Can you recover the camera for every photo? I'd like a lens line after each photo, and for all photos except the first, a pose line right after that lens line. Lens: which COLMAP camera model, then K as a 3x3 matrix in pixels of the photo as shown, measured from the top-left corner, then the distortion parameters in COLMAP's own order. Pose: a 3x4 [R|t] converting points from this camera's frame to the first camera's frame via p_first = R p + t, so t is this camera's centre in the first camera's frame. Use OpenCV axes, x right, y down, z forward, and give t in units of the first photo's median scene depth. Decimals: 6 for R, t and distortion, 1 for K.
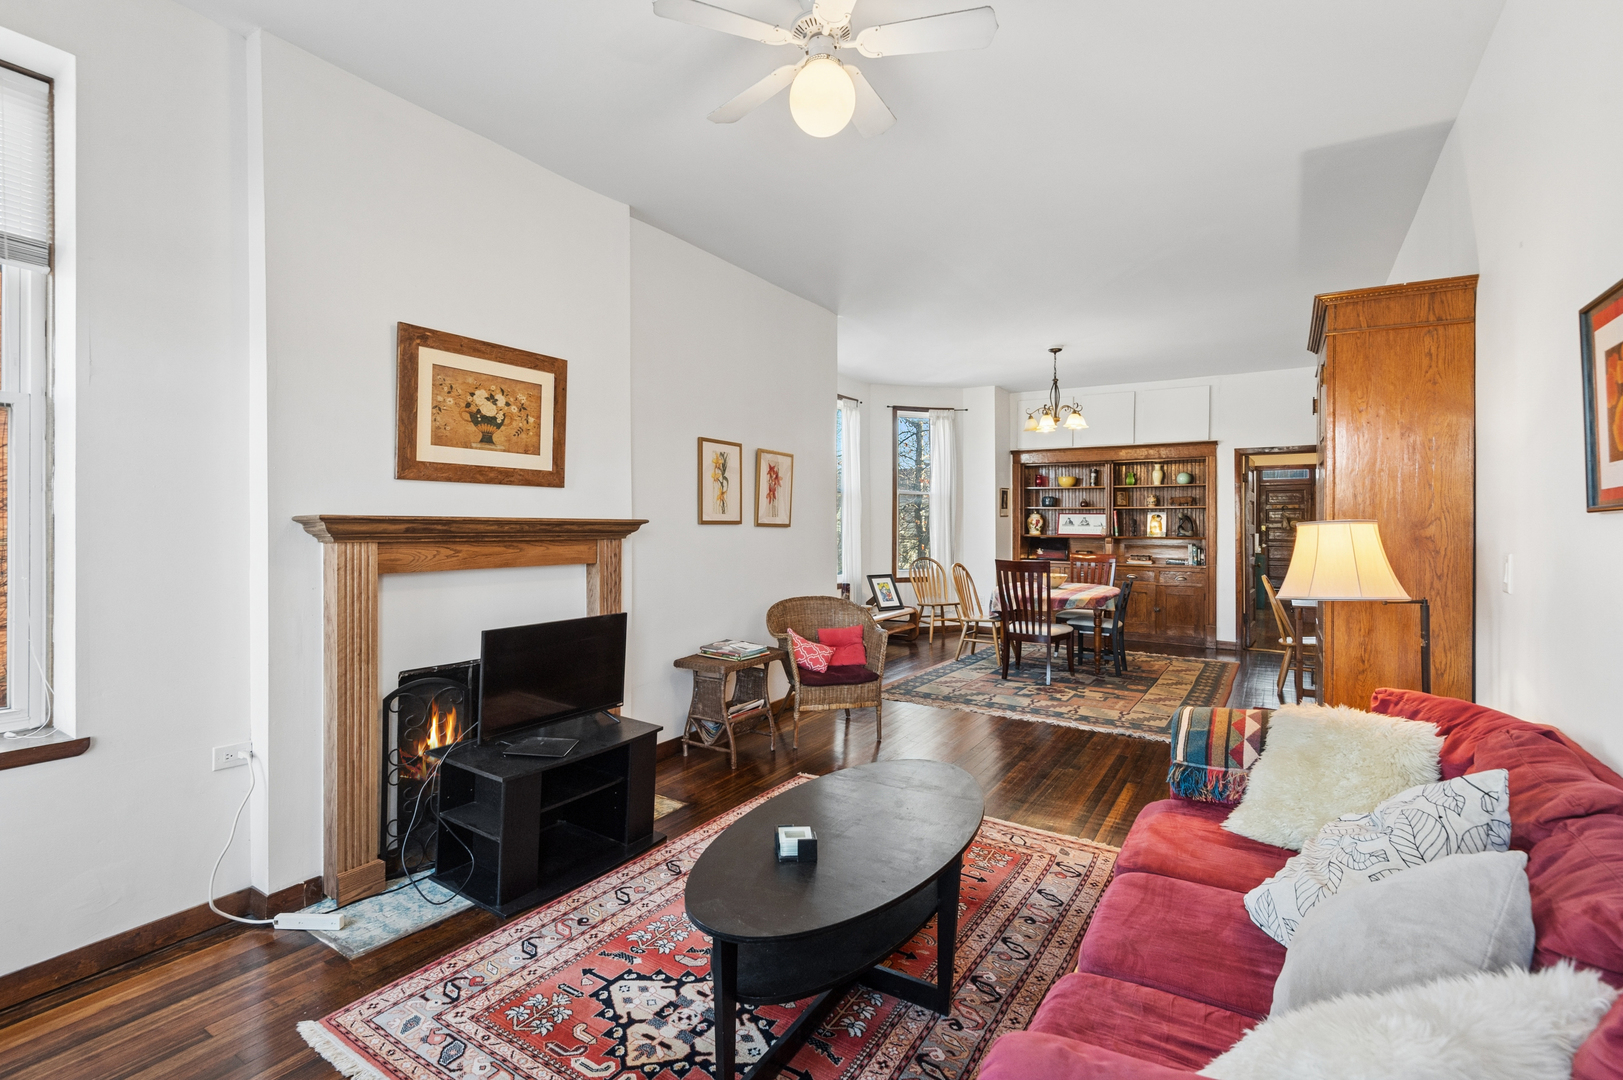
lens RADIAL K [[749.0, 0, 794.7], [0, 749.0, 526.2], [0, 0, 1]] dist [0.019828, -0.000177]
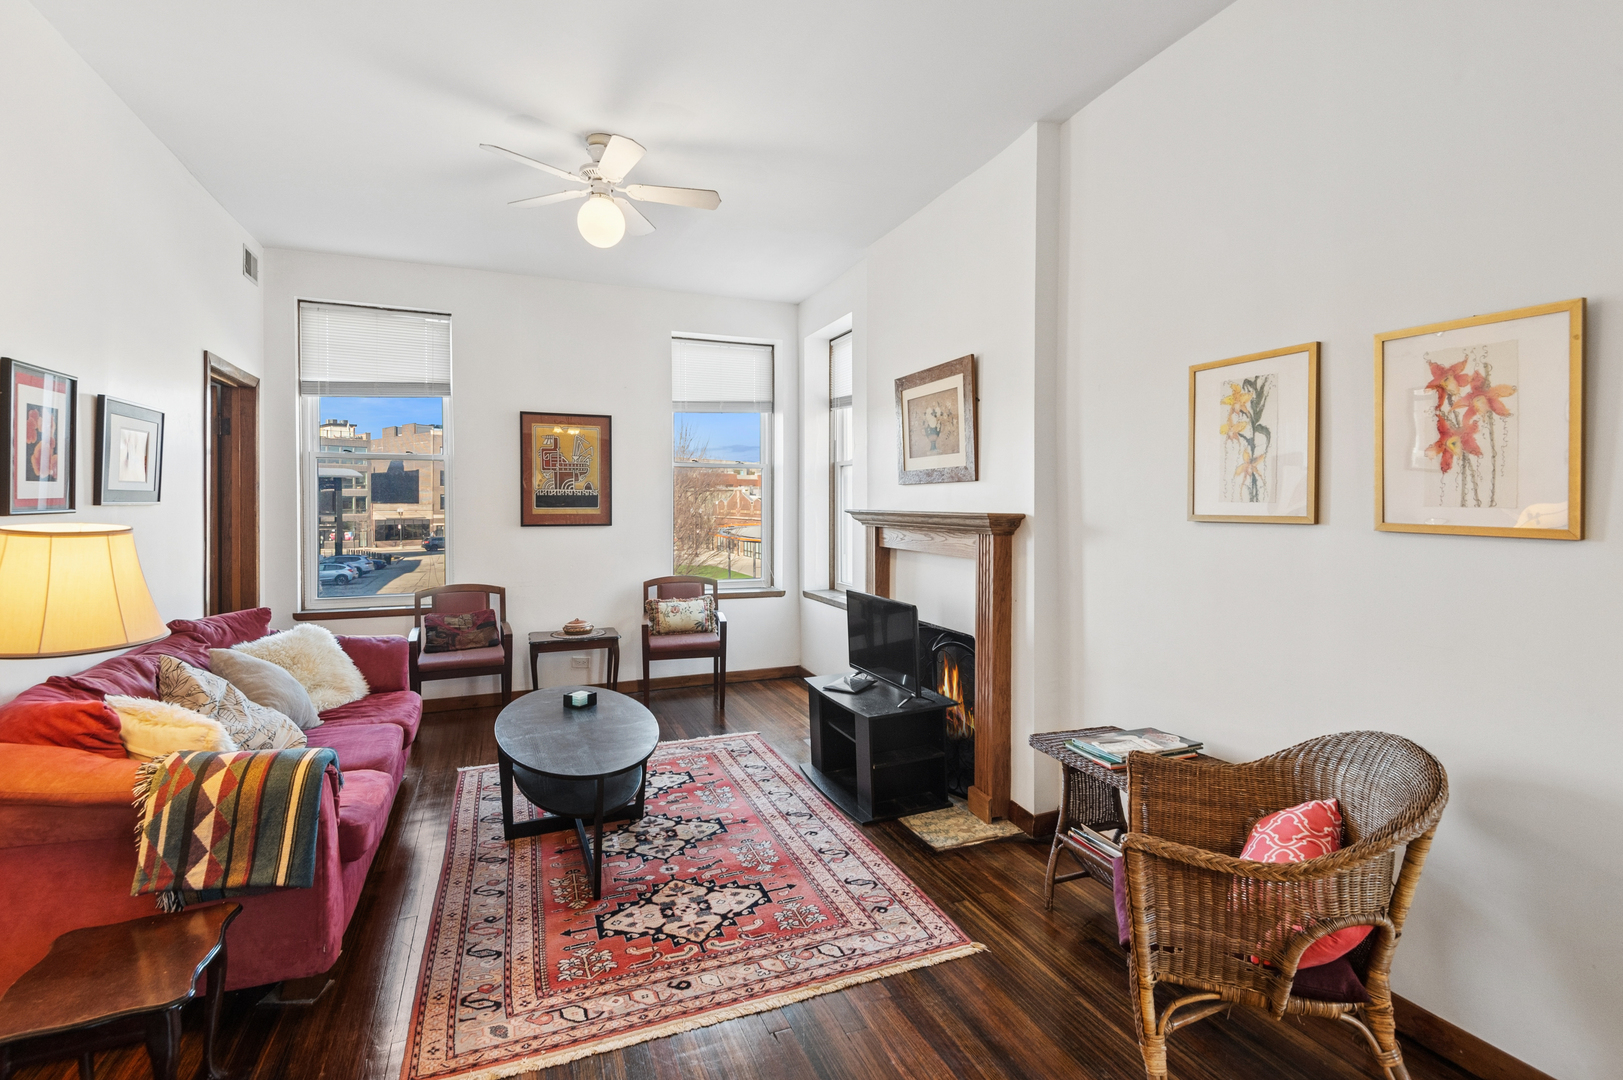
lens RADIAL K [[759.6, 0, 818.4], [0, 759.6, 511.8], [0, 0, 1]] dist [0.040507, -0.029106]
pose [[-0.568054, 0.007717, -0.822955, 0.281336], [-0.001674, 0.999943, 0.010533, -0.008448], [0.822990, 0.007361, -0.568008, 0.604754]]
